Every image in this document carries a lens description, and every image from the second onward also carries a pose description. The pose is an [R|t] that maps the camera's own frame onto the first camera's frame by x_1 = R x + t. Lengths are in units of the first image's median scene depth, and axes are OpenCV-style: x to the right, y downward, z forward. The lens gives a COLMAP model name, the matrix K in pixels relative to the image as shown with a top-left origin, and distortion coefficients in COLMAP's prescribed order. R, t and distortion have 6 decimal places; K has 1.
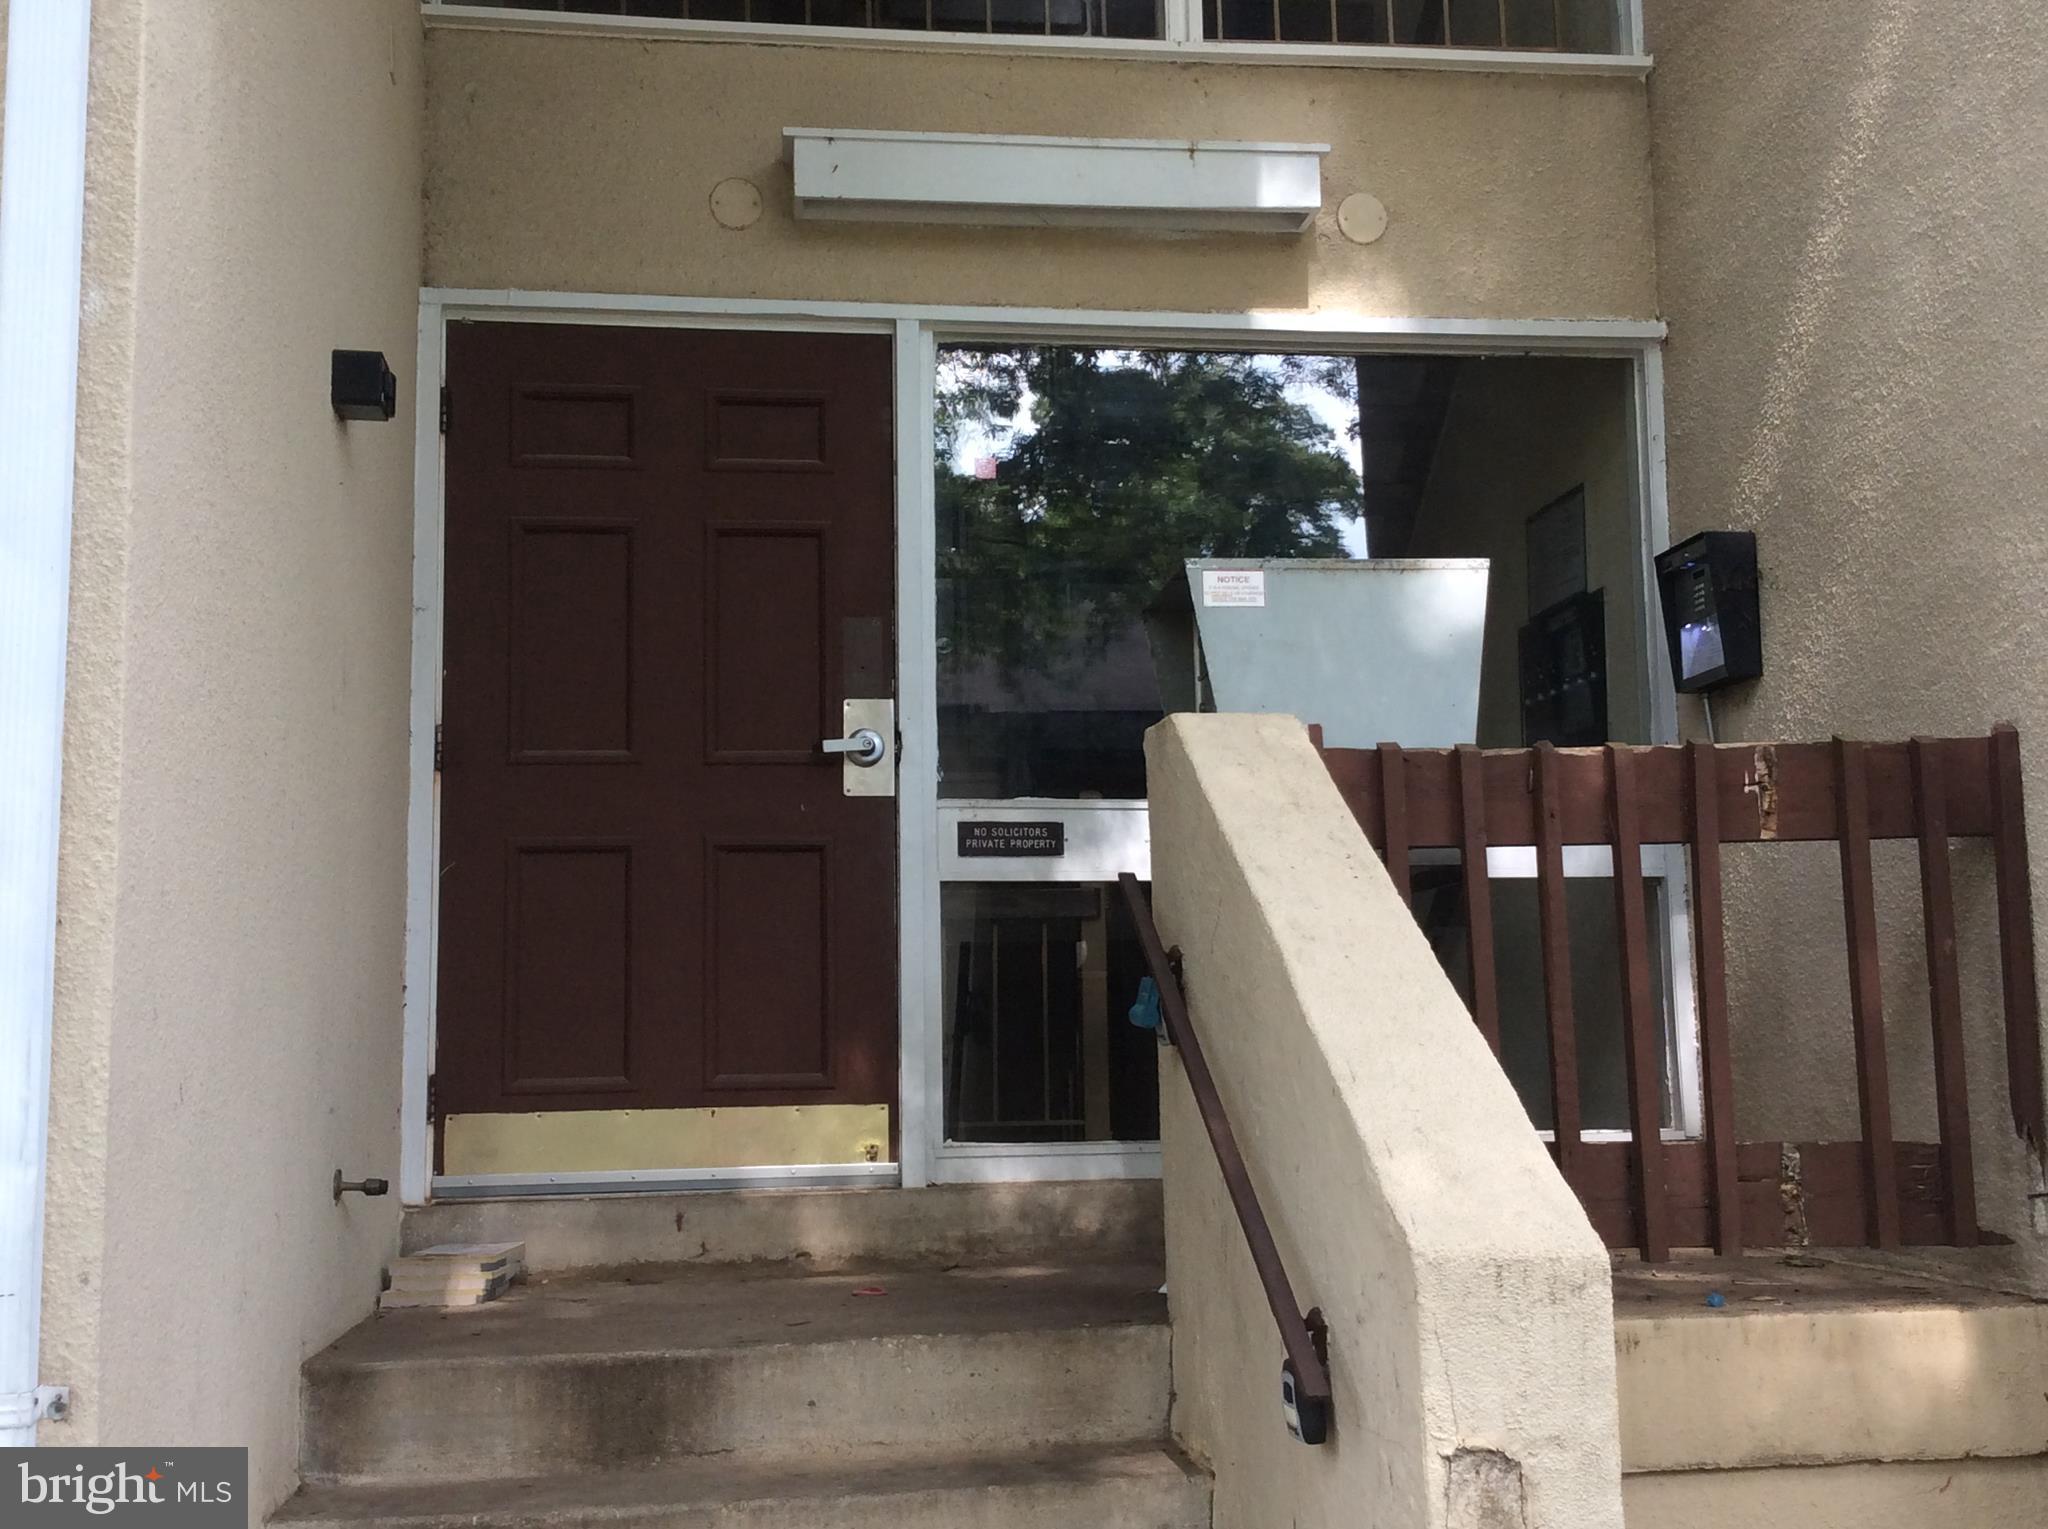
lens RADIAL K [[2315.9, 0, 1021.1], [0, 2315.9, 775.1], [0, 0, 1]] dist [0.058399, 0.000000]
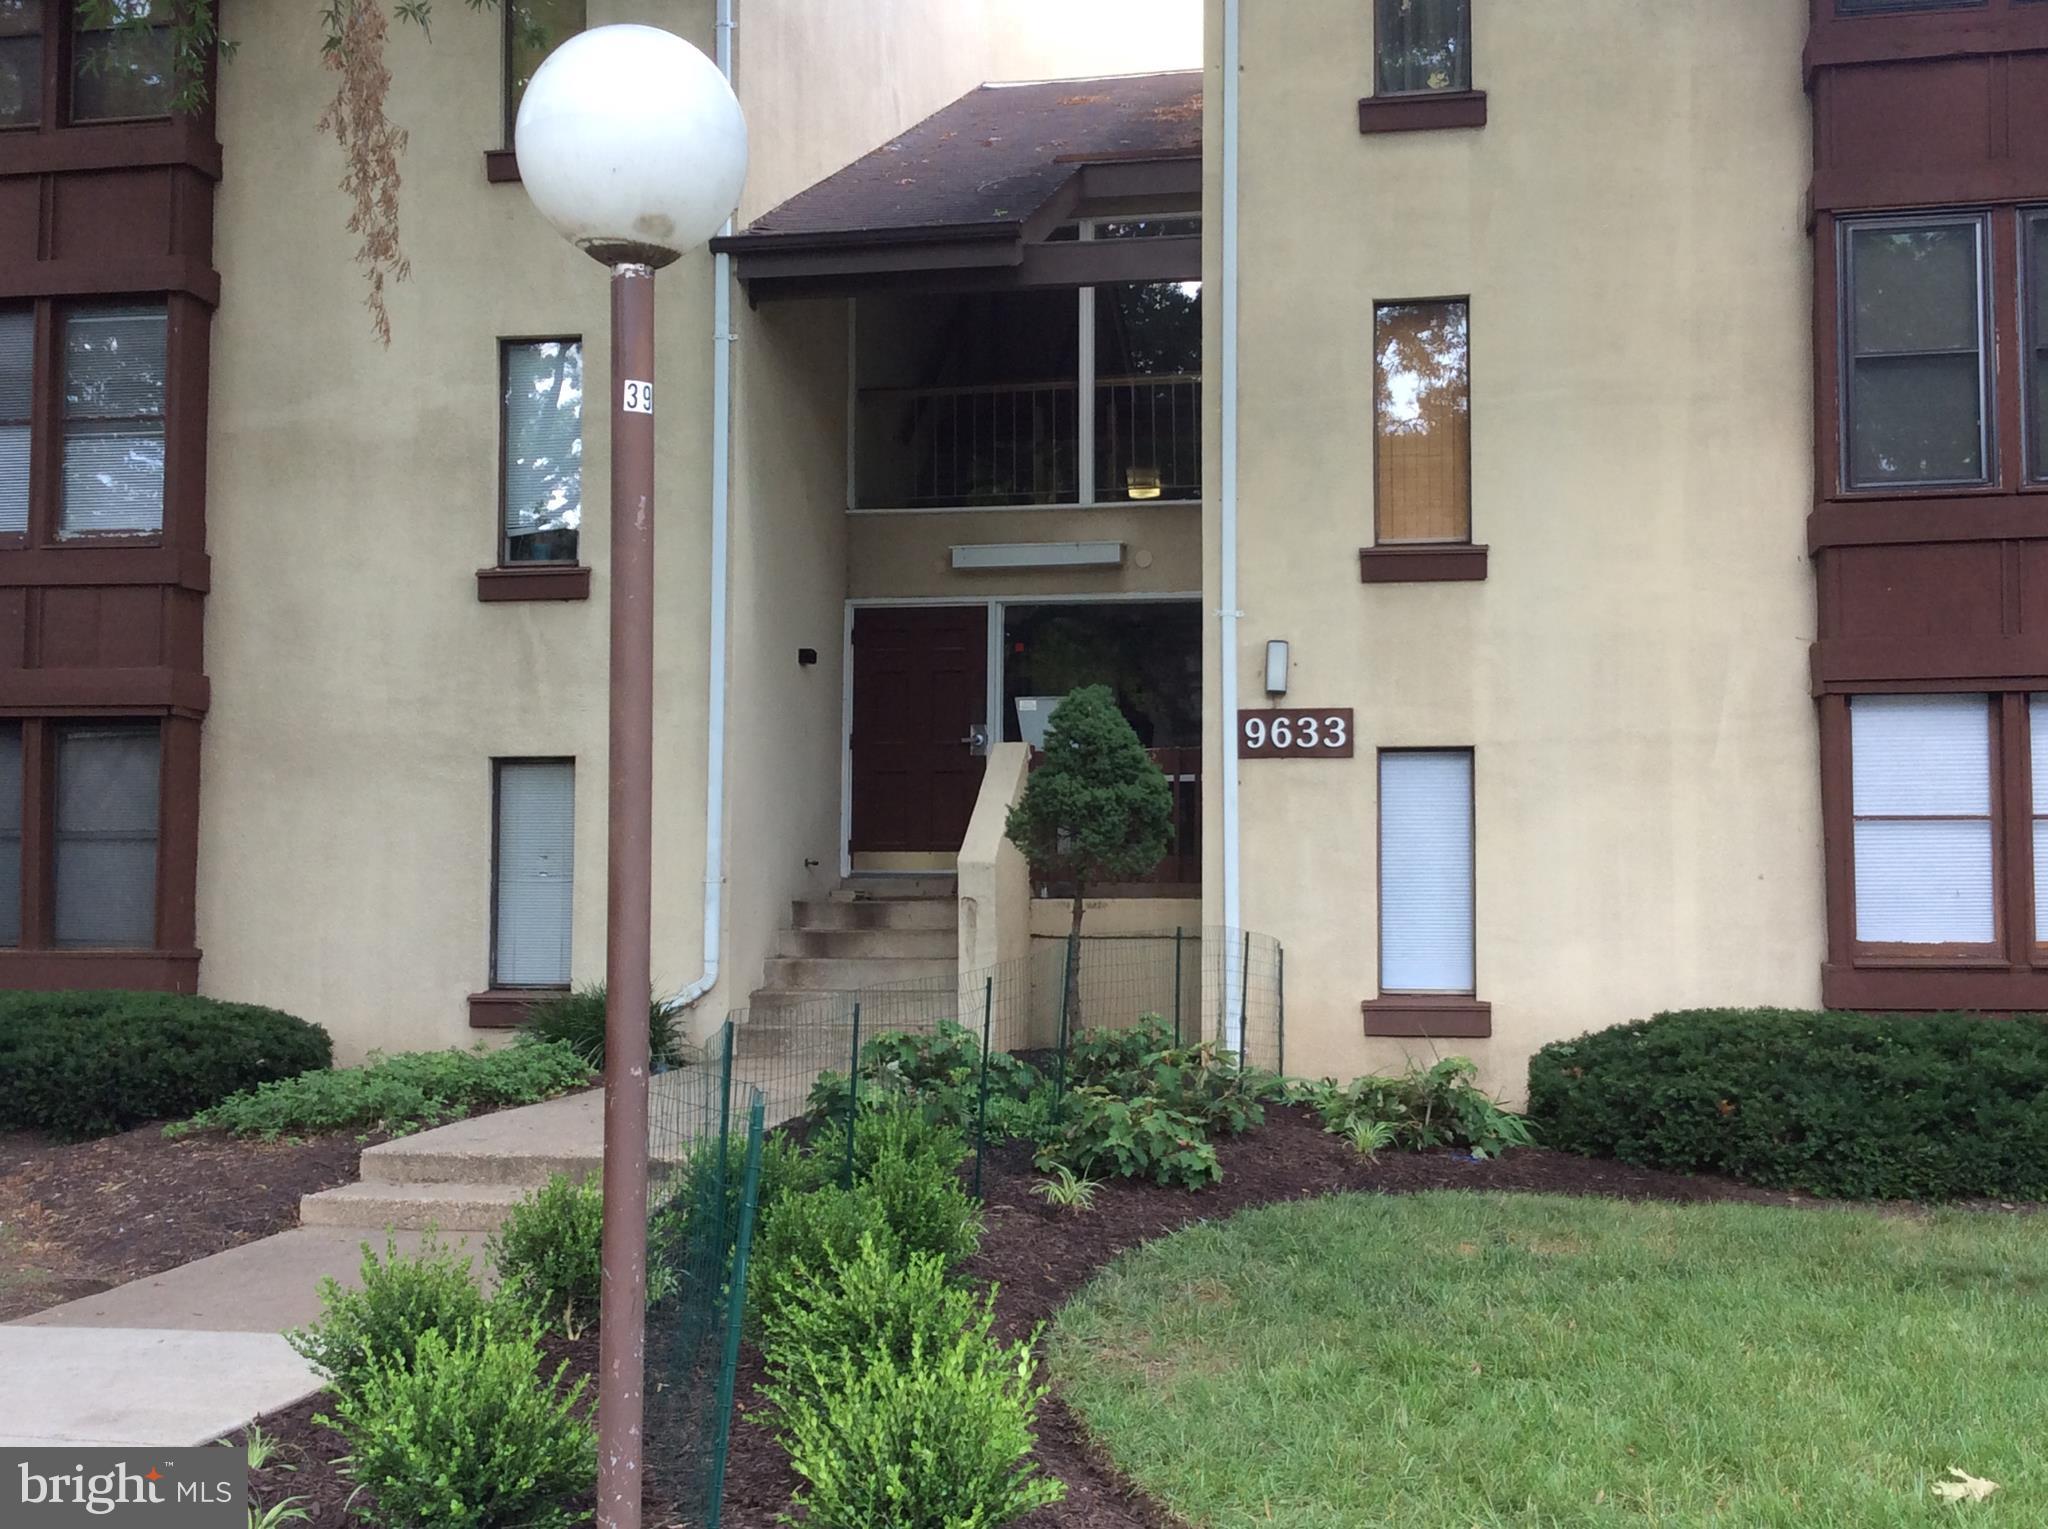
lens RADIAL K [[2315.9, 0, 1036.8], [0, 2315.9, 762.4], [0, 0, 1]] dist [0.058399, 0.000000]
pose [[0.948225, 0.001008, -0.317598, 1.058549], [0.017763, 0.998261, 0.056204, -0.164160], [0.317103, -0.058935, 0.946558, -2.060008]]
